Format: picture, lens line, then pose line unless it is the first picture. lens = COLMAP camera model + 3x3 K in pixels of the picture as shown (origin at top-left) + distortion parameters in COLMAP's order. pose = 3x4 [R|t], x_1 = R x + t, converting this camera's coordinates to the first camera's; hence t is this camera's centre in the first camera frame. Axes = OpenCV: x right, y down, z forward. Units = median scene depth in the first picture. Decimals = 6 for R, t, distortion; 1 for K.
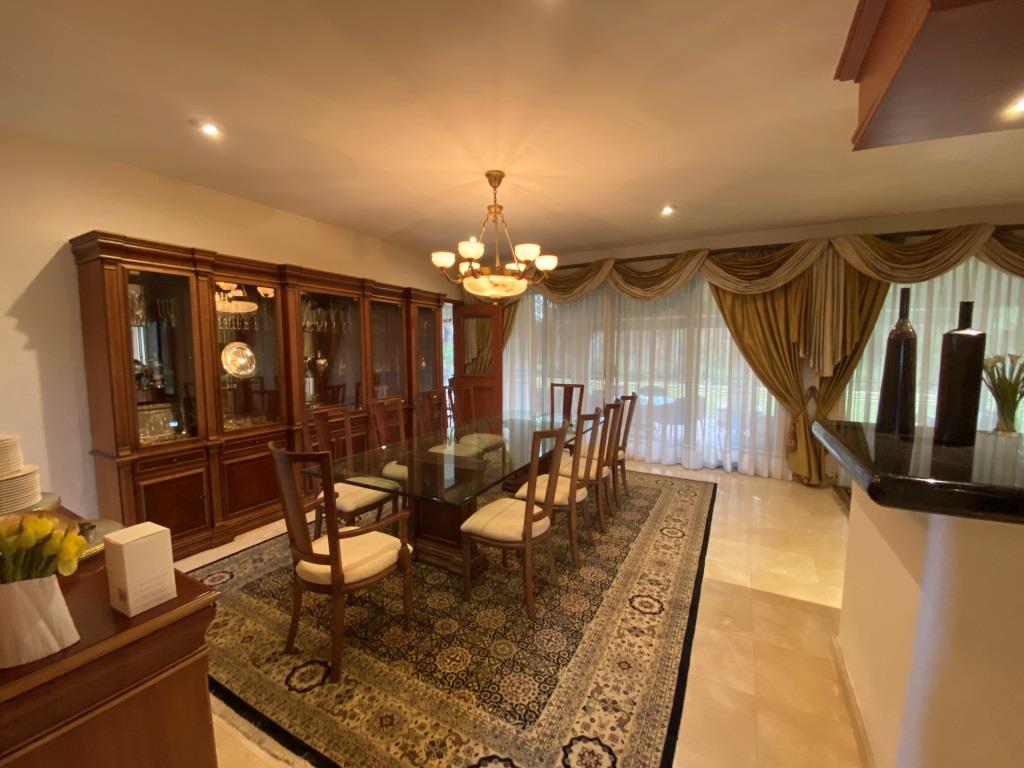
lens RADIAL K [[413.5, 0, 510.4], [0, 413.5, 380.1], [0, 0, 1]] dist [-0.016751, -0.004436]
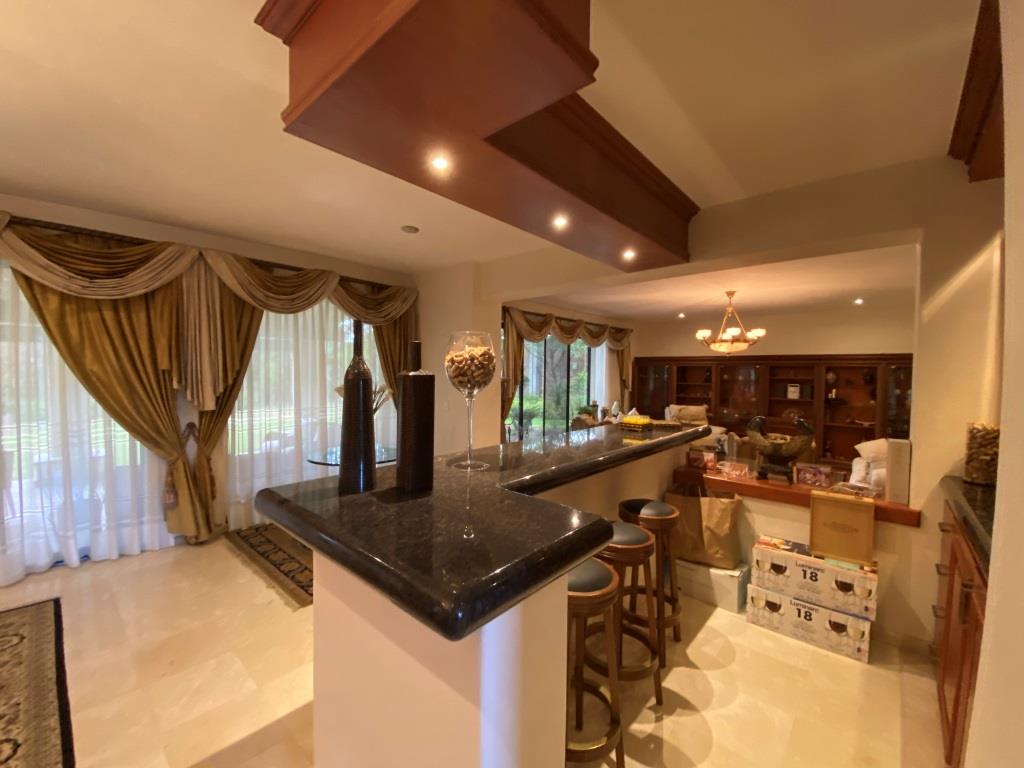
lens RADIAL K [[413.5, 0, 497.4], [0, 413.5, 386.3], [0, 0, 1]] dist [-0.016751, -0.004436]
pose [[0.220684, -0.027389, 0.974961, 0.074669], [0.067390, 0.997645, 0.012772, -0.027314], [-0.973015, 0.062884, 0.222010, 0.212334]]
